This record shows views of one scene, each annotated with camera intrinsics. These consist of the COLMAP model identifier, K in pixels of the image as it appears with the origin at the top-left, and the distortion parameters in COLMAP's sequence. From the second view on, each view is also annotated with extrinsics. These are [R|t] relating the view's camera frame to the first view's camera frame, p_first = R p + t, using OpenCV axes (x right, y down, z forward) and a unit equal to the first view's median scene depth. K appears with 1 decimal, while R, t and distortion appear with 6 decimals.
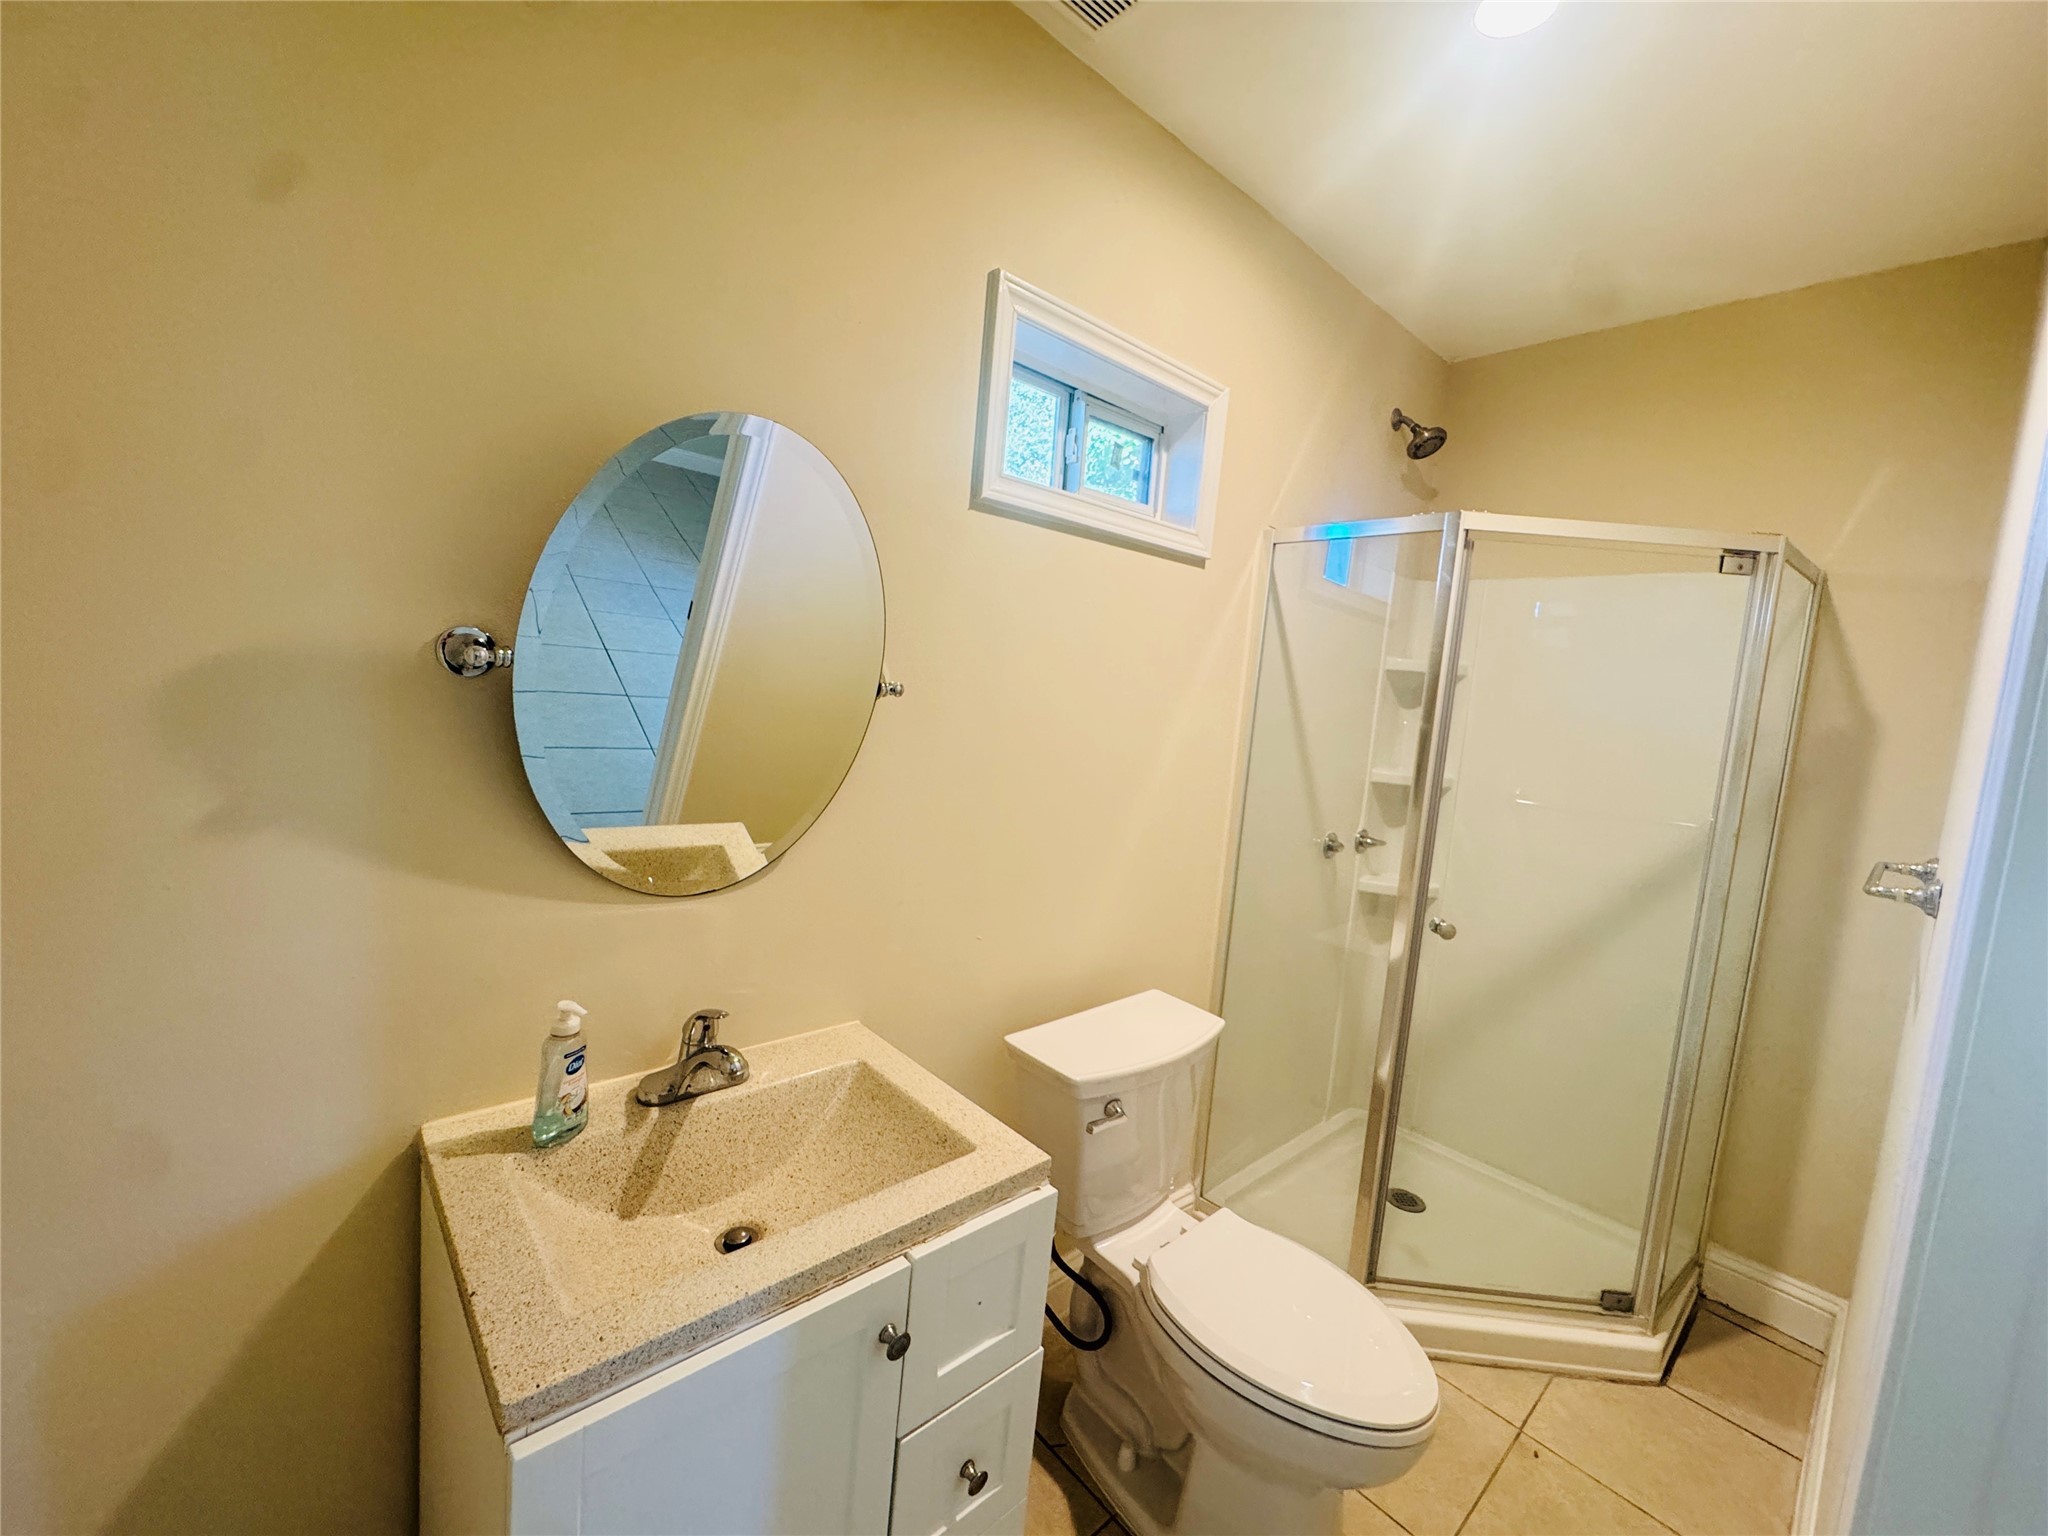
lens RADIAL K [[839.4, 0, 1024.0], [0, 839.4, 768.0], [0, 0, 1]] dist [-0.001499, -0.004031]
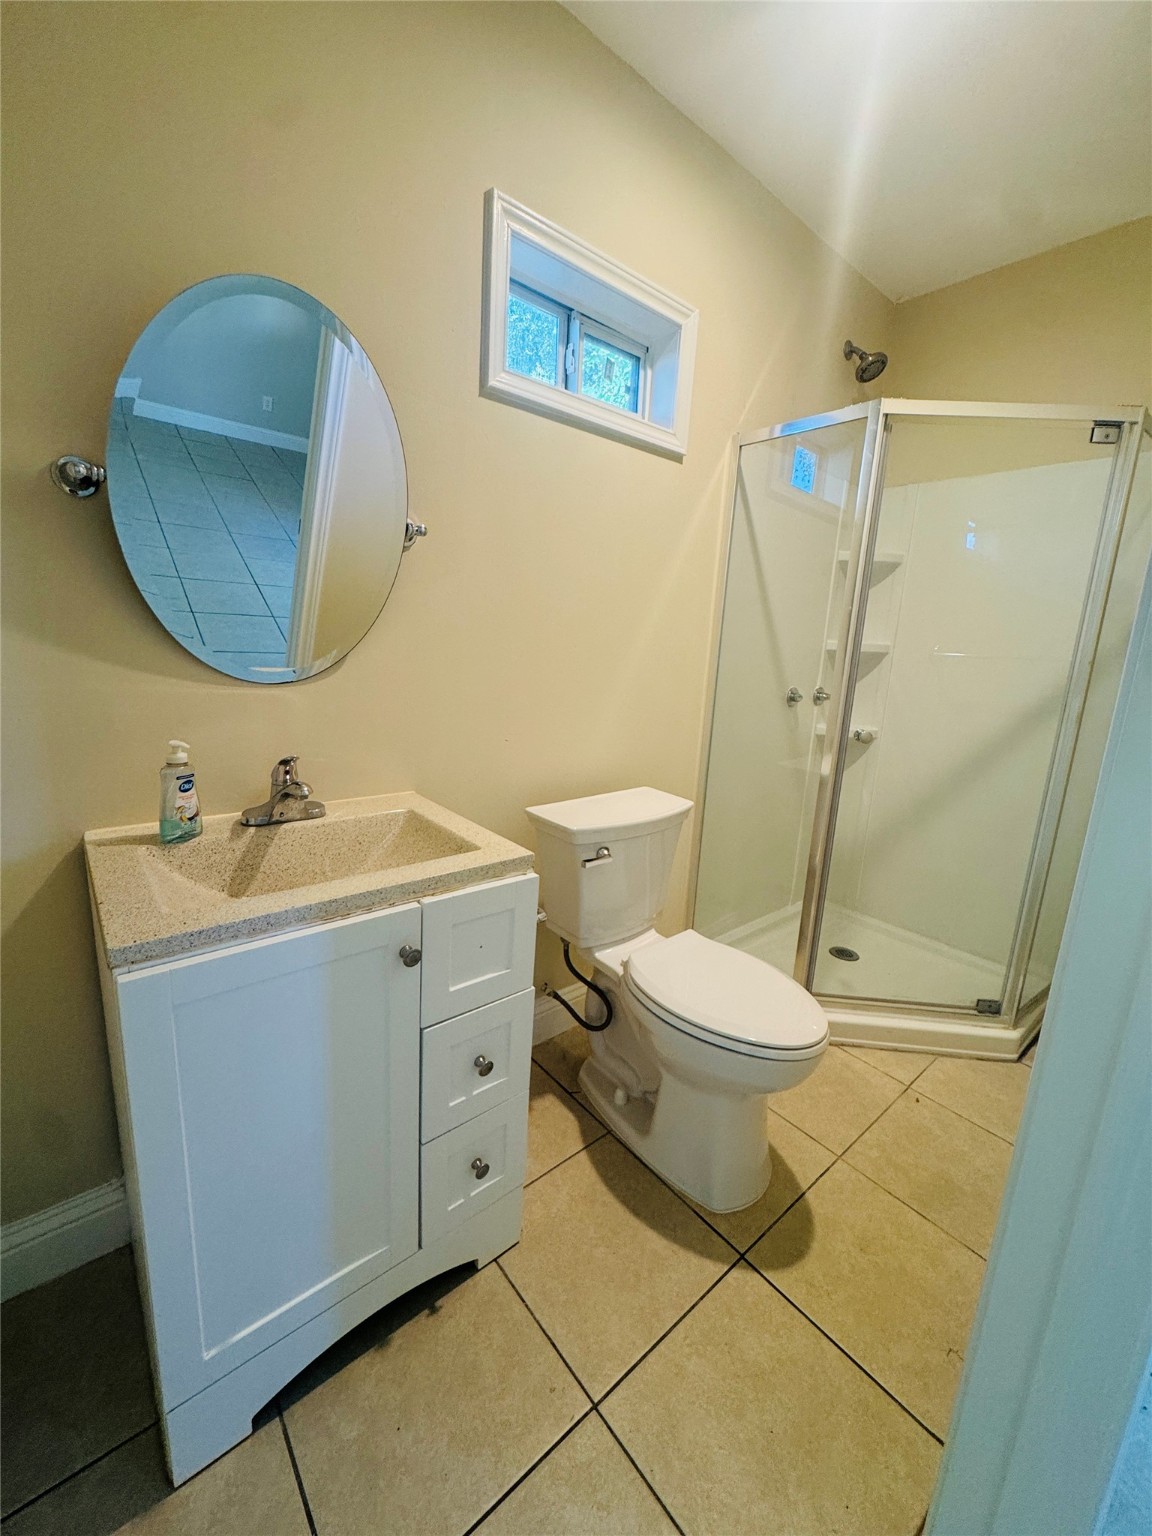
lens RADIAL K [[629.6, 0, 576.0], [0, 629.6, 768.0], [0, 0, 1]] dist [-0.001499, -0.004031]
pose [[0.999064, -0.023555, -0.036277, 0.093117], [0.027293, 0.993965, 0.106250, 0.141184], [0.033556, -0.107141, 0.993677, -0.009583]]
